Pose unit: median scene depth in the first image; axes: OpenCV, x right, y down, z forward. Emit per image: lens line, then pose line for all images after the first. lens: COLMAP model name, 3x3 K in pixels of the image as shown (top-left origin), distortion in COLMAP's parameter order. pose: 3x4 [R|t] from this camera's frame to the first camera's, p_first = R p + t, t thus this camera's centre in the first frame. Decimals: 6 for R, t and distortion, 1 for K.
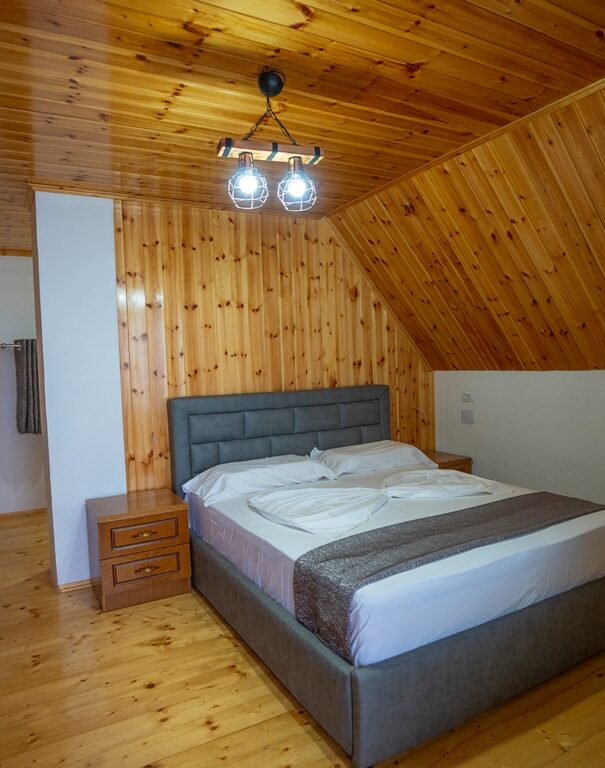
lens RADIAL K [[530.3, 0, 304.1], [0, 530.3, 382.8], [0, 0, 1]] dist [-0.081084, 0.035977]
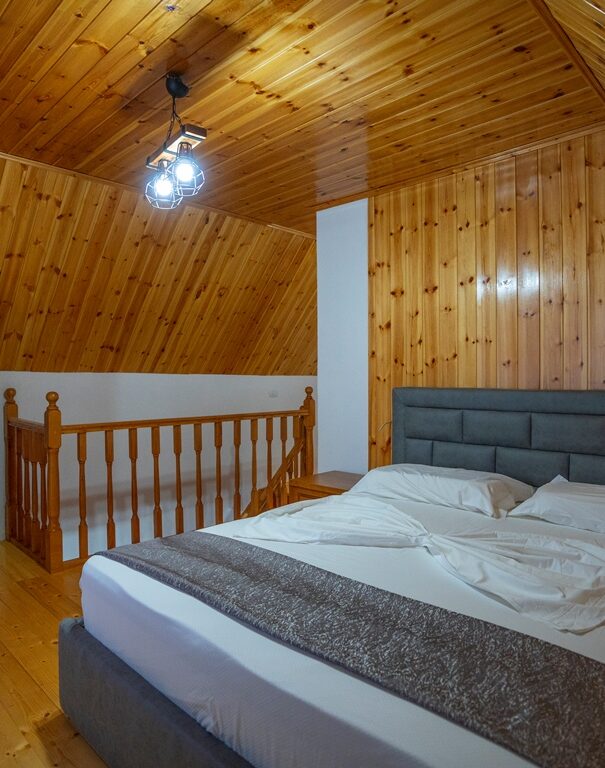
lens RADIAL K [[530.3, 0, 304.1], [0, 530.3, 382.8], [0, 0, 1]] dist [-0.081084, 0.035977]
pose [[0.289947, 0.045938, -0.955940, 0.623237], [-0.047528, 0.998306, 0.033558, -0.003202], [0.955862, 0.035704, 0.291639, 0.554790]]
